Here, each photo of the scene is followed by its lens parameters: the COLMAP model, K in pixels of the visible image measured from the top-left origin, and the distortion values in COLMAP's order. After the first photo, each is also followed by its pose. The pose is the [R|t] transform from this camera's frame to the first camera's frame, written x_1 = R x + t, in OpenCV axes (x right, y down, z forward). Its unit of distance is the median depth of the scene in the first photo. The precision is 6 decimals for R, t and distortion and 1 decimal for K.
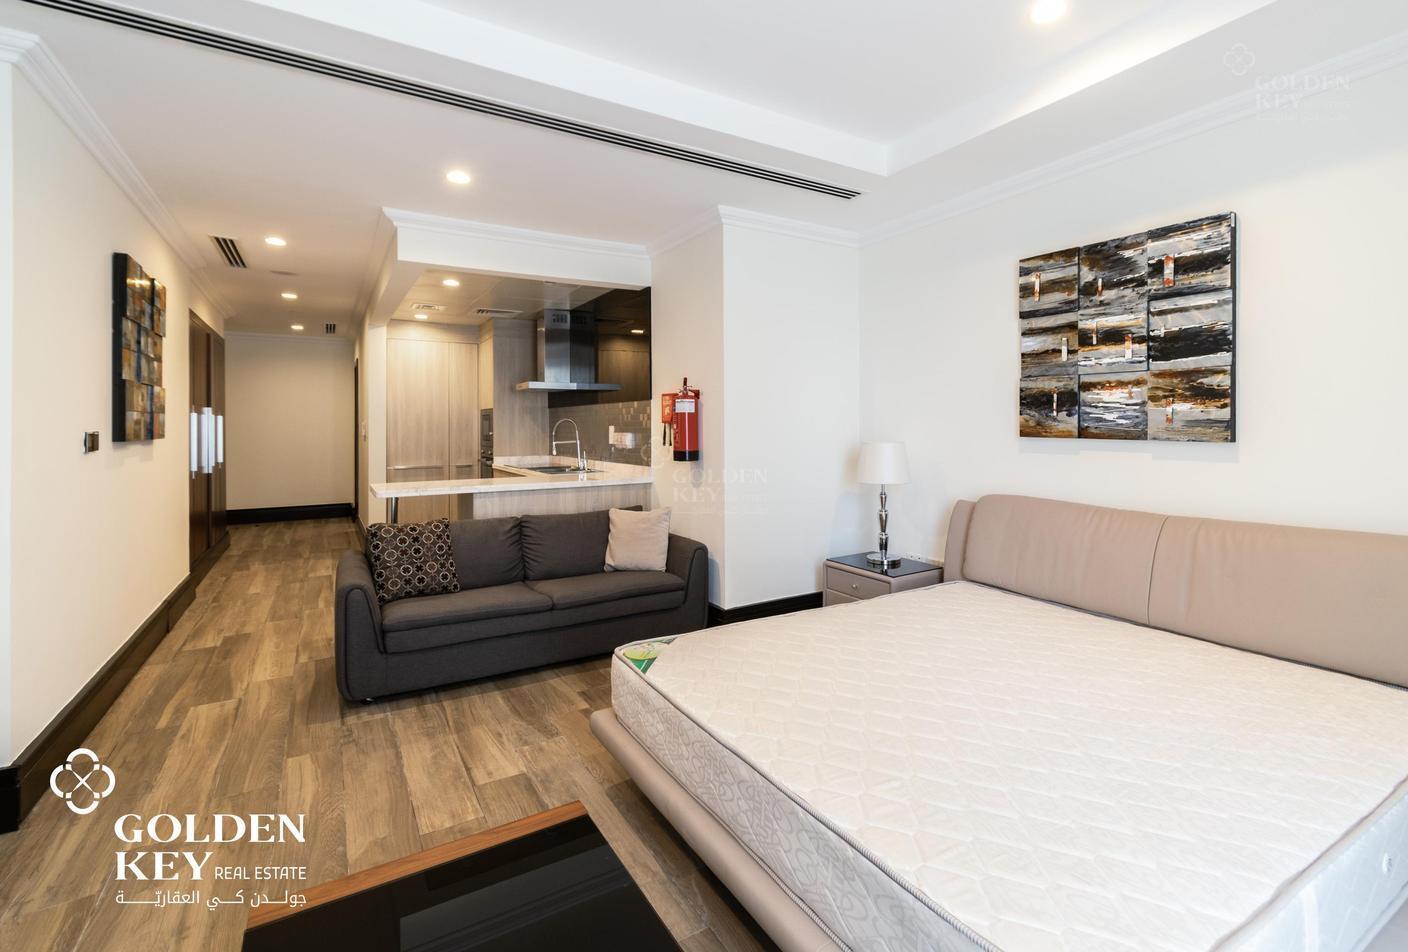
lens RADIAL K [[632.3, 0, 696.4], [0, 632.3, 423.4], [0, 0, 1]] dist [0.001456, 0.000033]
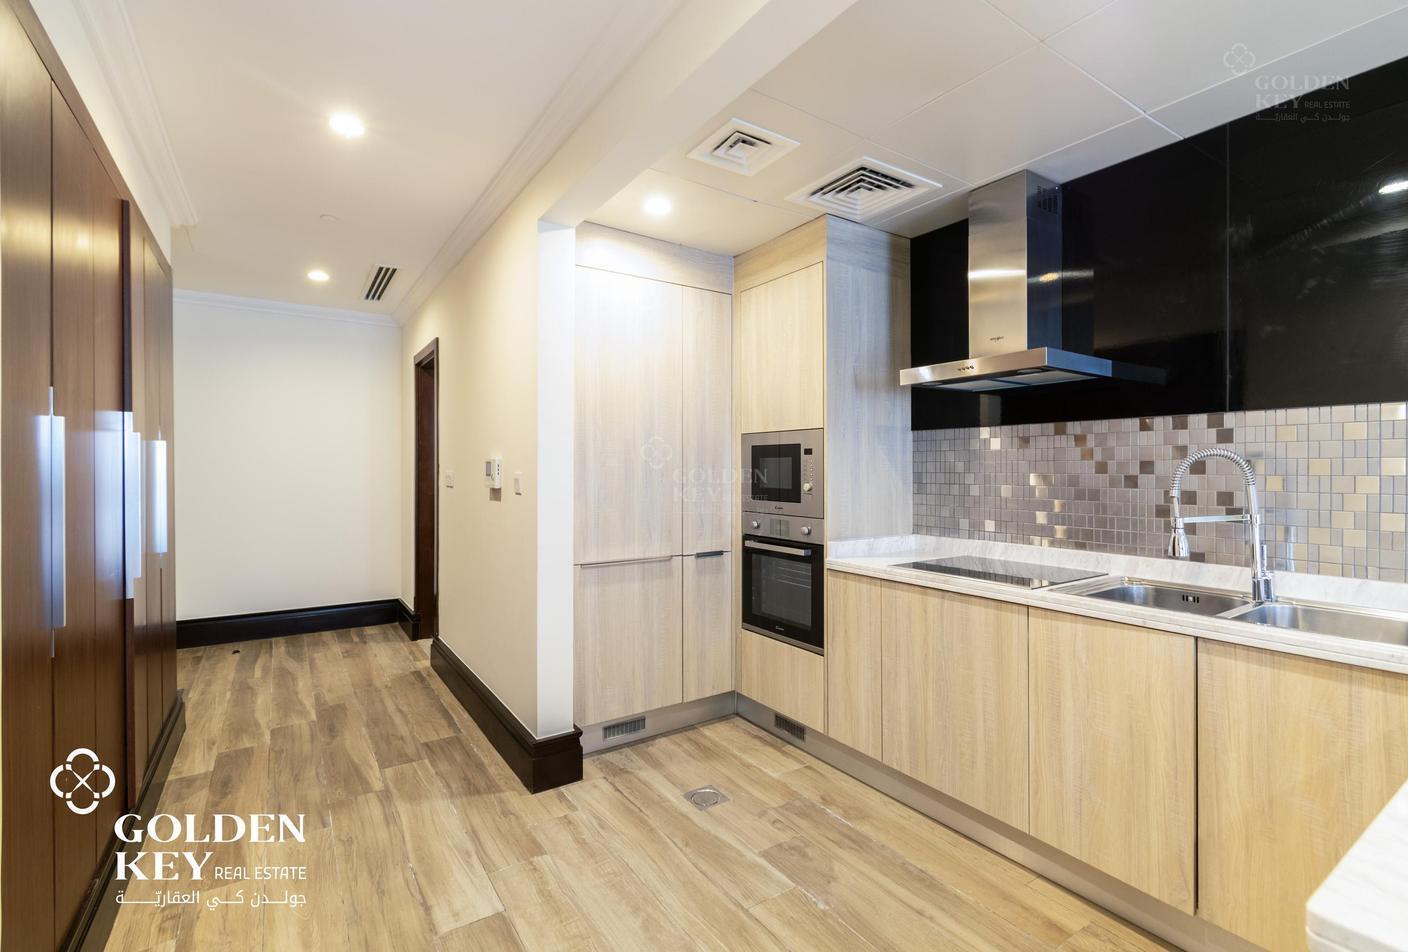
lens RADIAL K [[632.3, 0, 701.9], [0, 632.3, 471.5], [0, 0, 1]] dist [0.001456, 0.000033]
pose [[0.998505, 0.007562, 0.054127, -0.426368], [-0.007941, 0.999945, 0.006794, 0.003551], [-0.054072, -0.007213, 0.998511, 0.574753]]
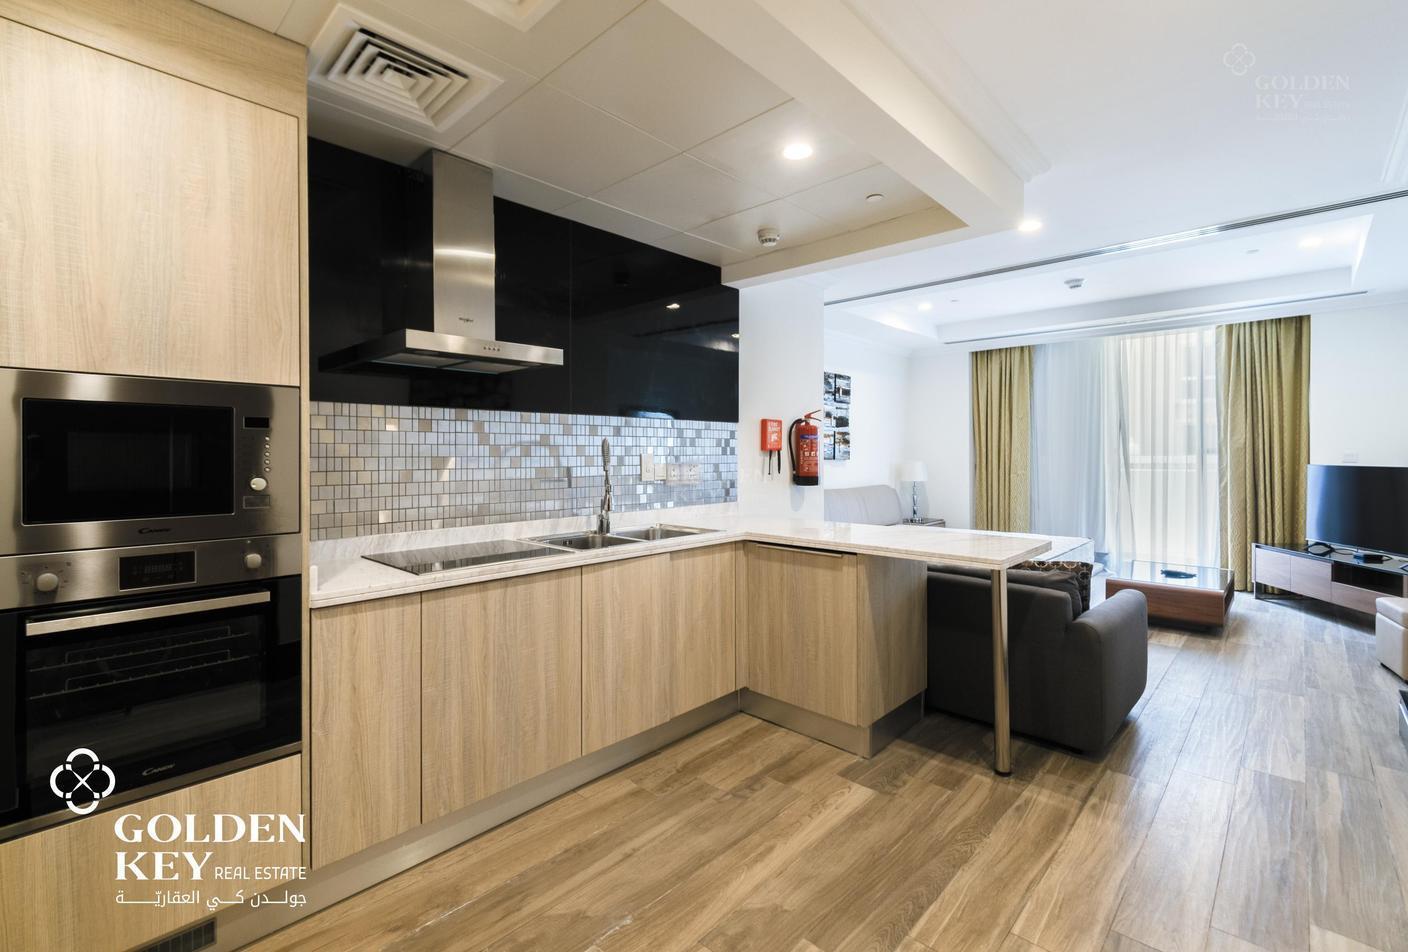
lens RADIAL K [[632.3, 0, 714.4], [0, 632.3, 454.7], [0, 0, 1]] dist [0.001456, 0.000033]
pose [[-0.283691, 0.003727, 0.958909, -0.613946], [0.002245, 0.999992, -0.003222, 0.005974], [-0.958913, 0.001238, -0.283697, 0.883192]]
